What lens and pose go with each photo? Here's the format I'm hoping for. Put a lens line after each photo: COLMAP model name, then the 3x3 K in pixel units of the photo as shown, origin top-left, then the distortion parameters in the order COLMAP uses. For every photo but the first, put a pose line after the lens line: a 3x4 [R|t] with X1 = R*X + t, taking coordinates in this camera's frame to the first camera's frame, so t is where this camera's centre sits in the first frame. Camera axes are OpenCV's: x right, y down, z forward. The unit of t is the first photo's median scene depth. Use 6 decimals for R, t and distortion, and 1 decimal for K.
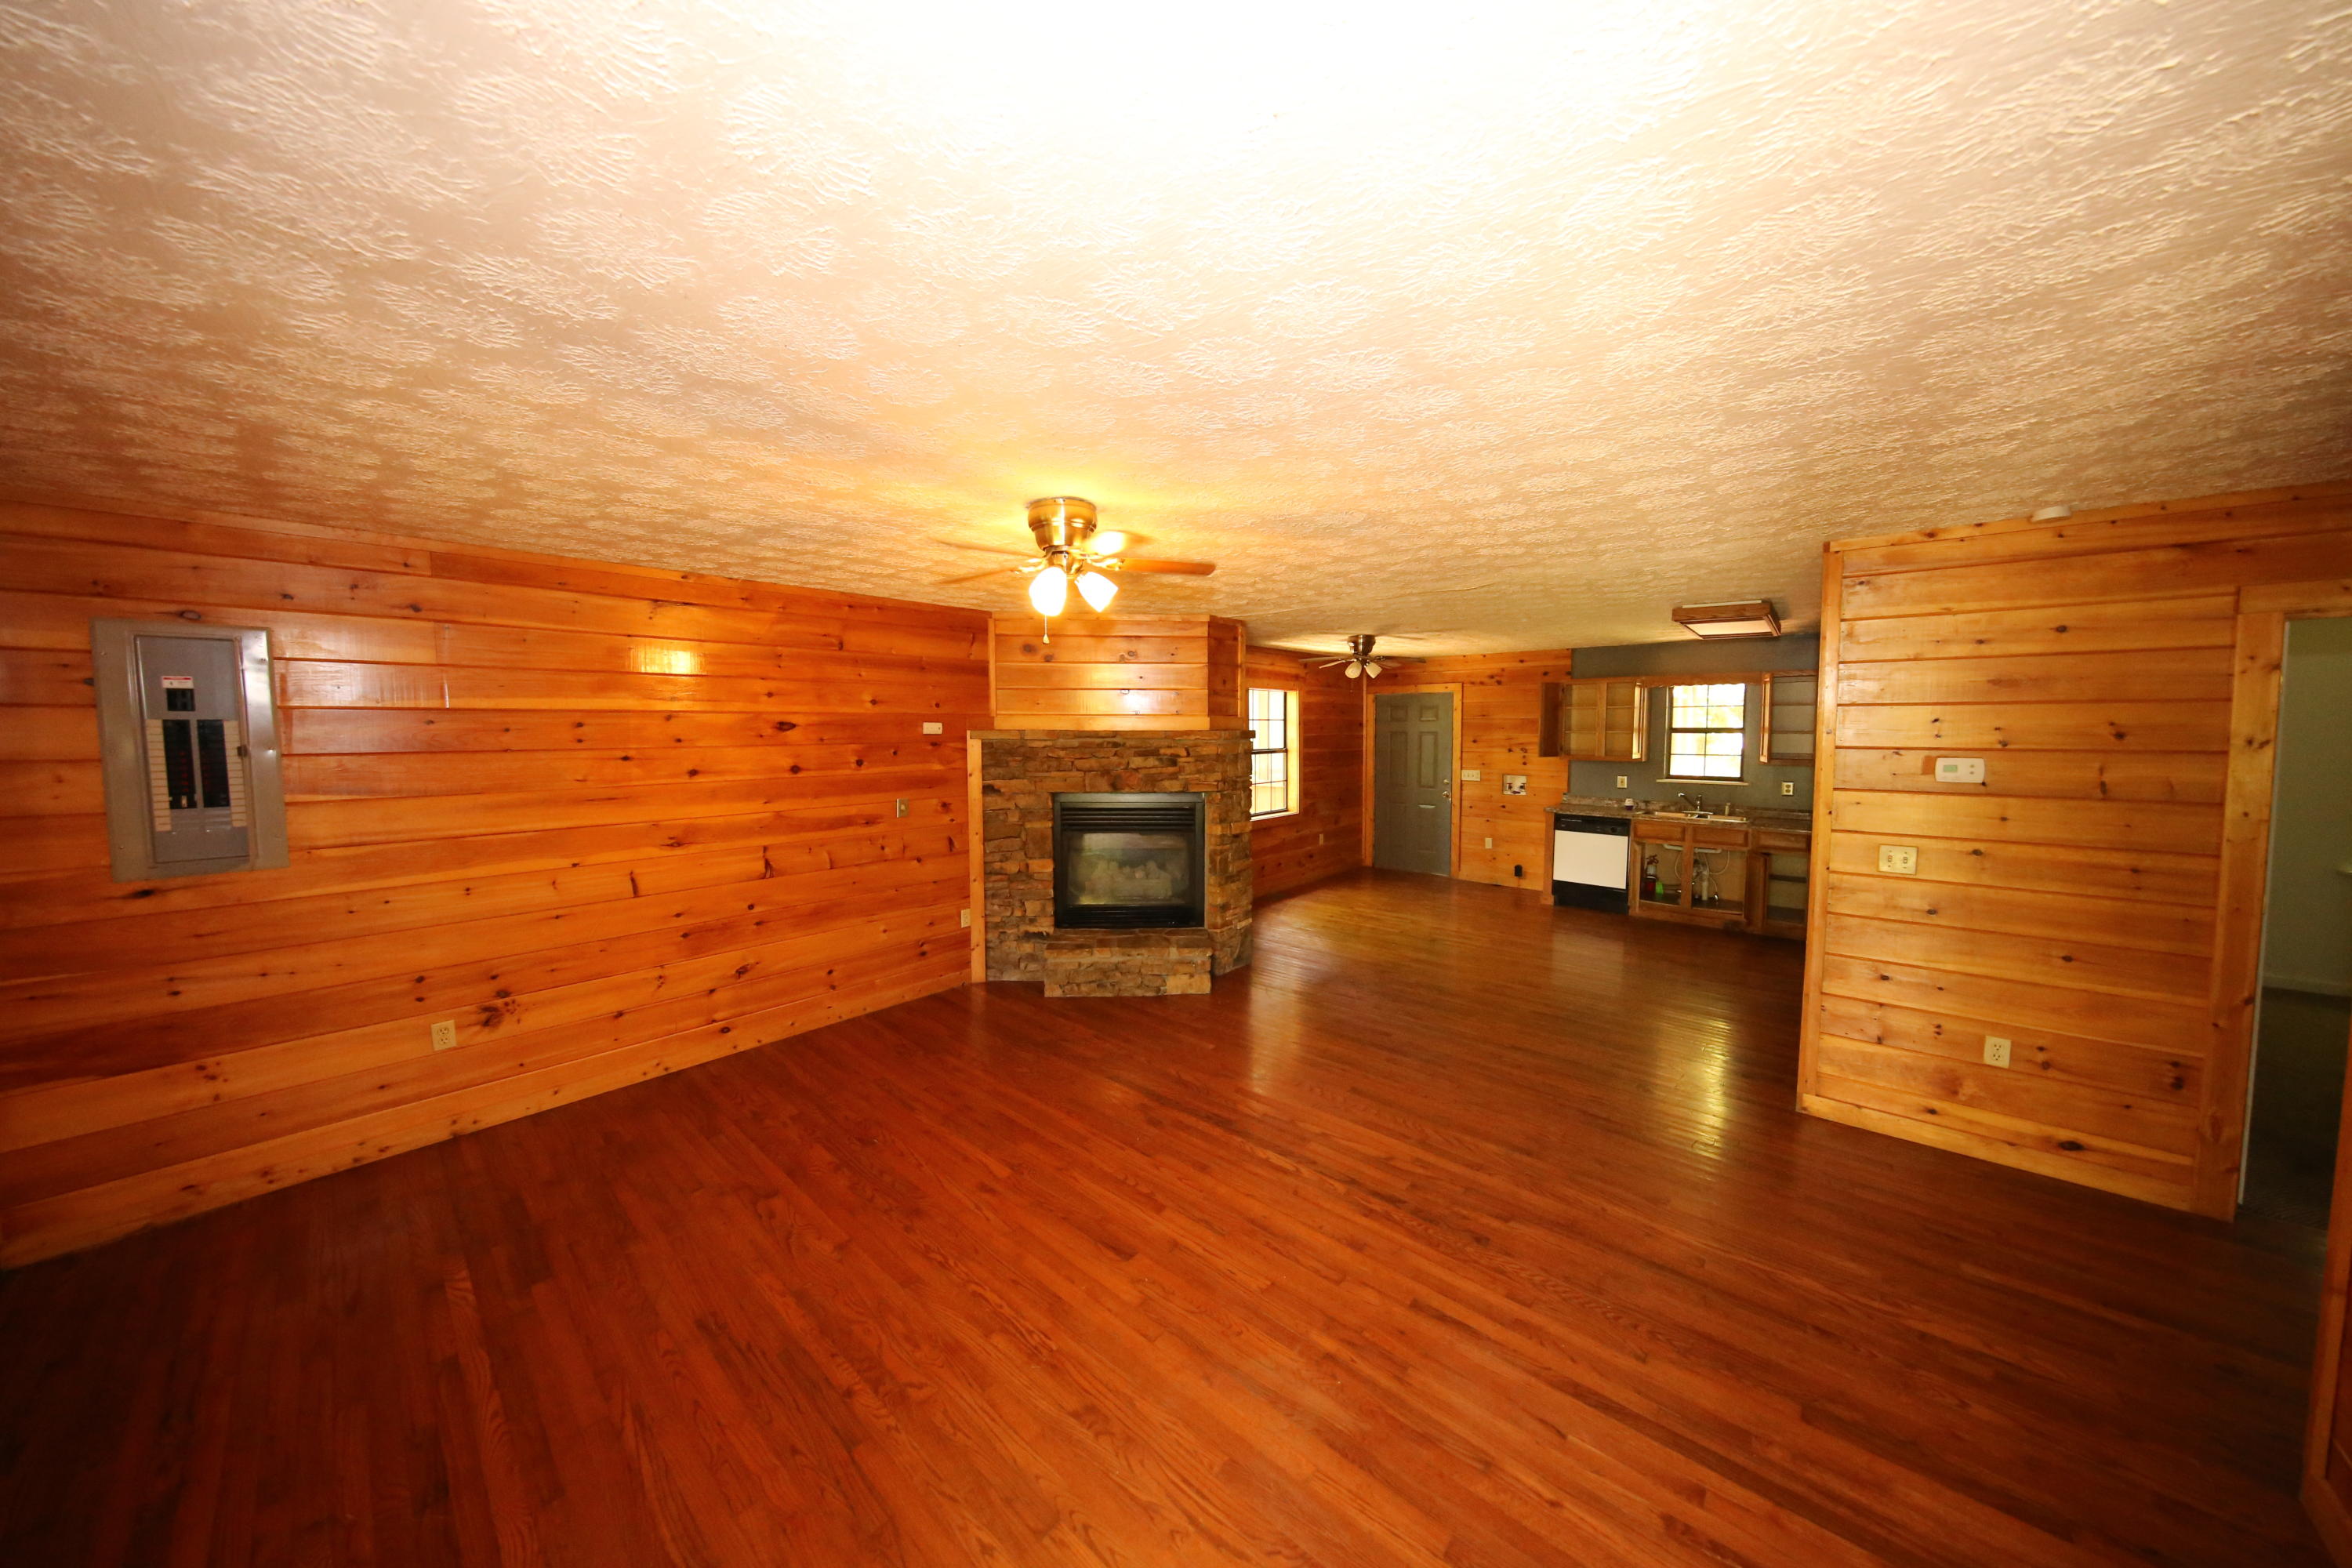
lens RADIAL K [[752.6, 0, 1174.0], [0, 752.6, 783.4], [0, 0, 1]] dist [-0.000476, -0.000232]
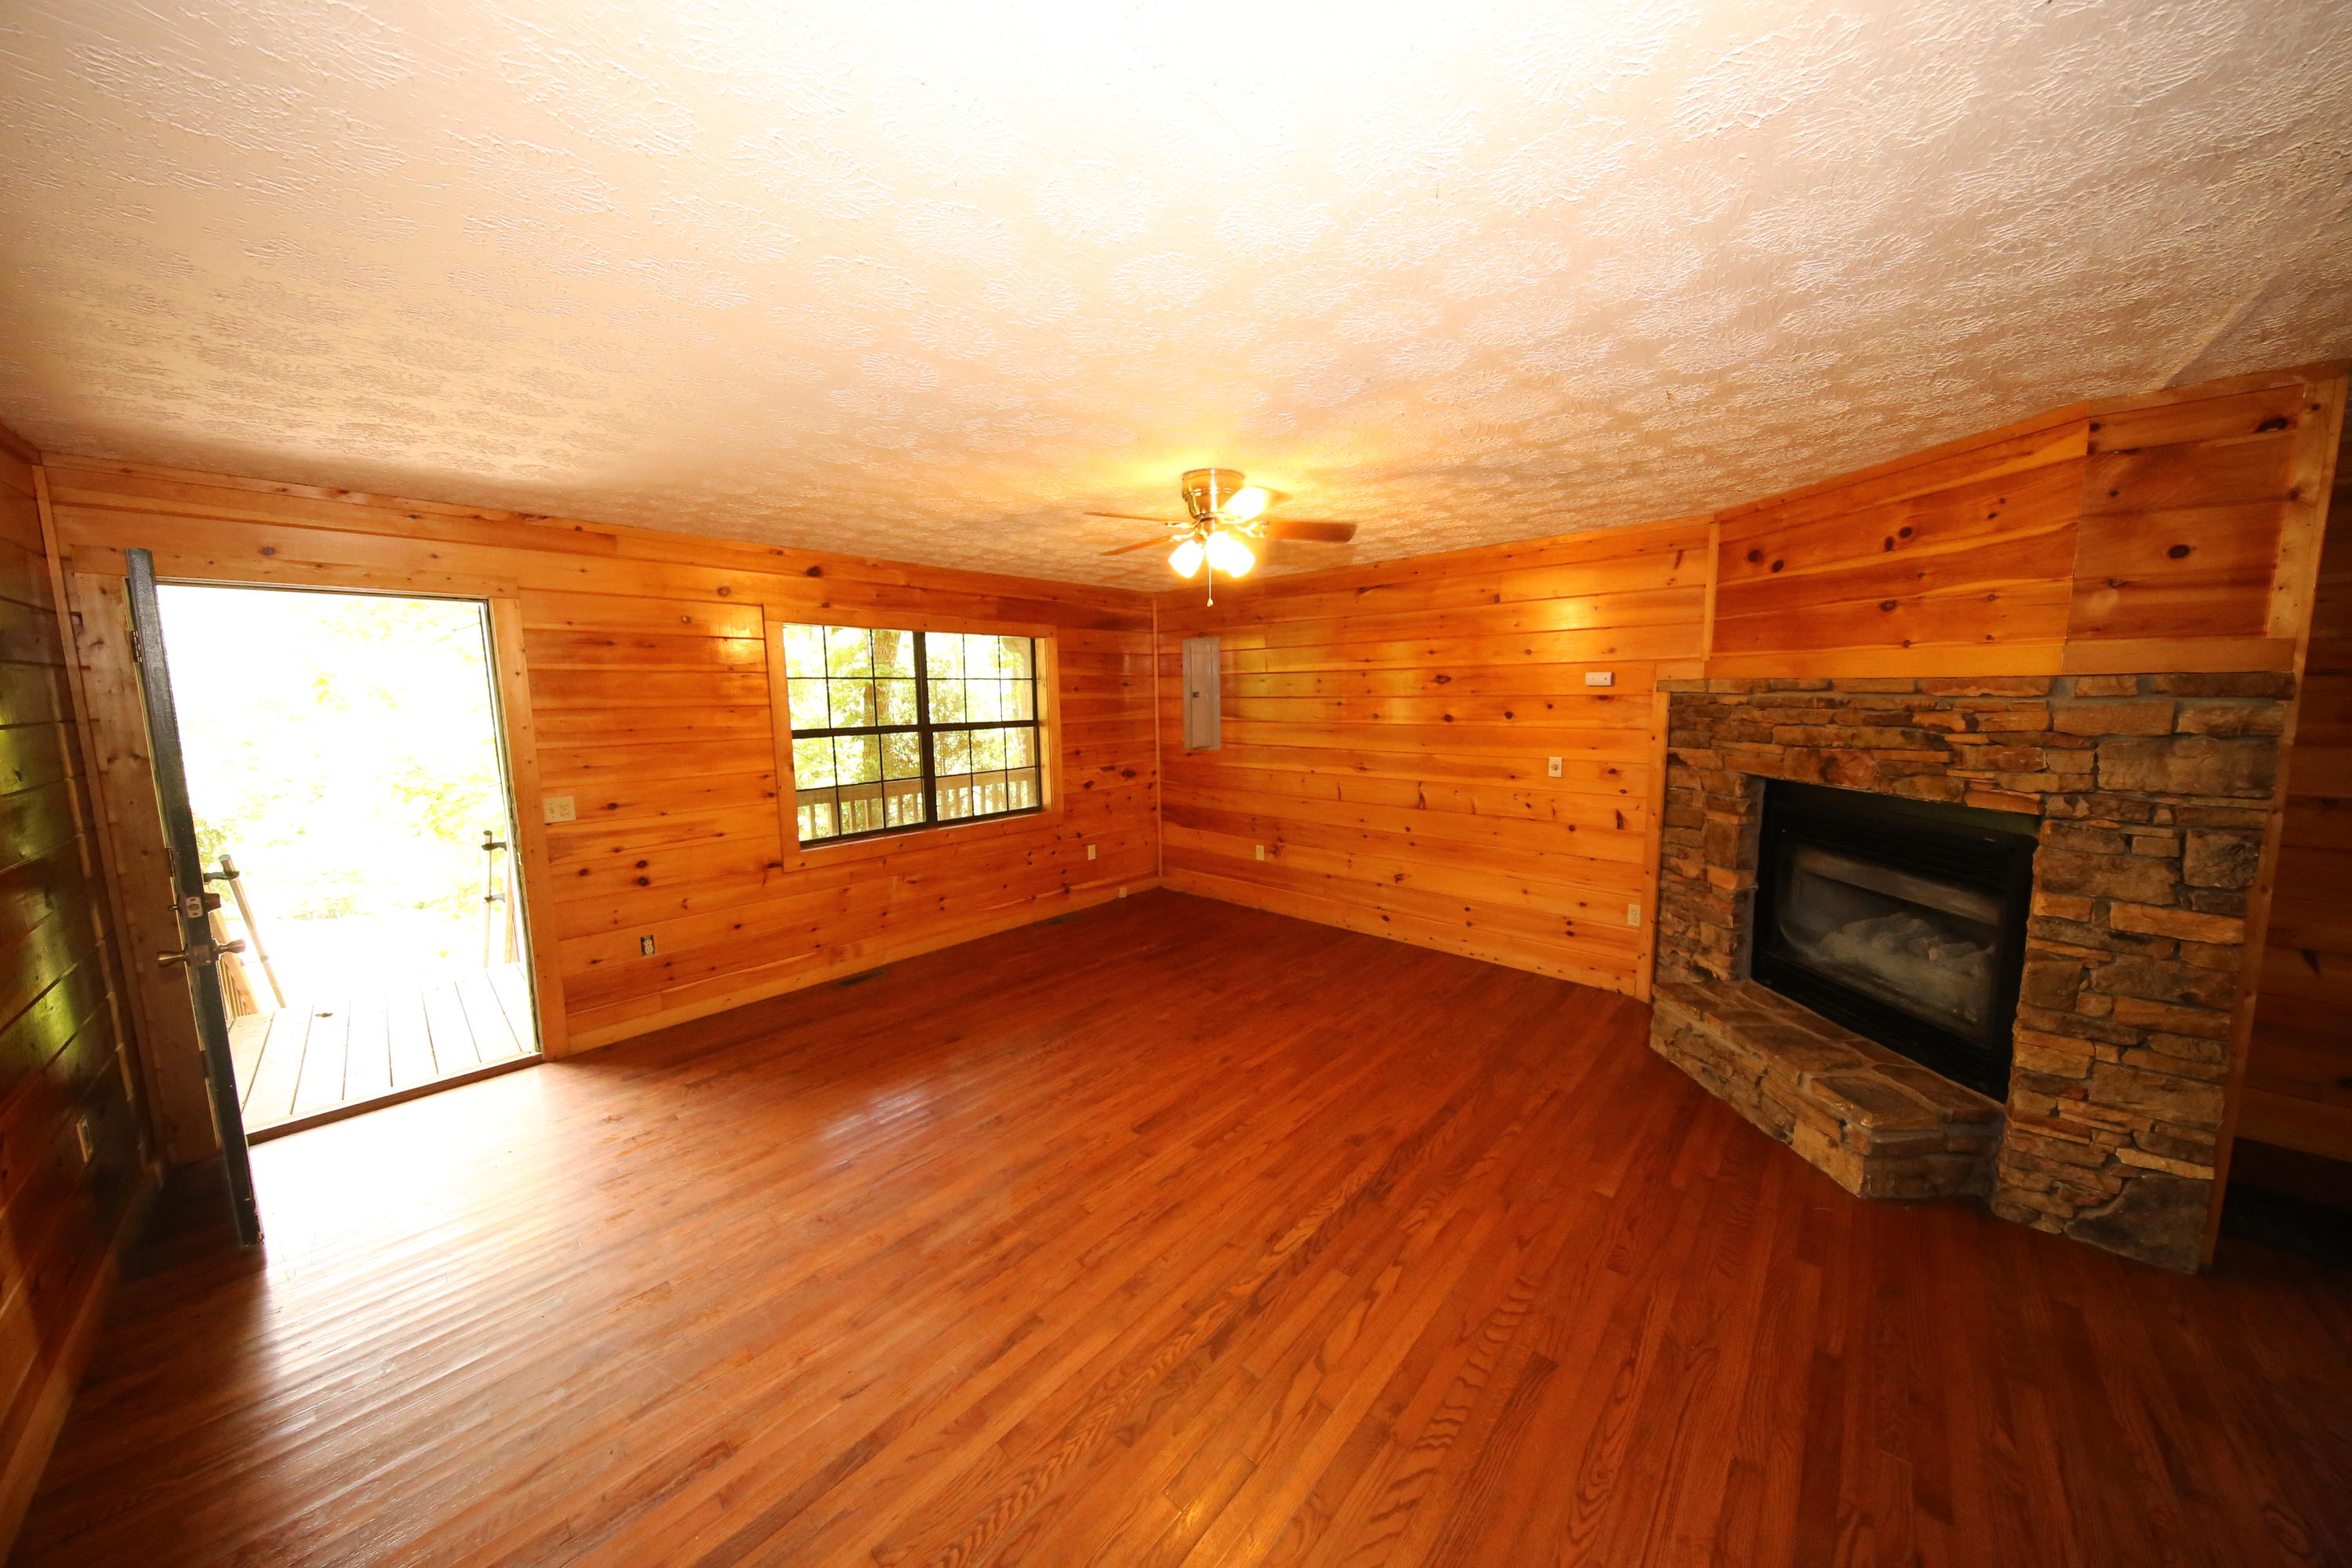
lens RADIAL K [[752.6, 0, 1185.3], [0, 752.6, 779.9], [0, 0, 1]] dist [-0.000476, -0.000232]
pose [[-0.026160, 0.121164, -0.992288, 0.759360], [-0.062524, 0.990486, 0.122593, -0.049095], [0.997701, 0.065248, -0.018335, 0.771443]]
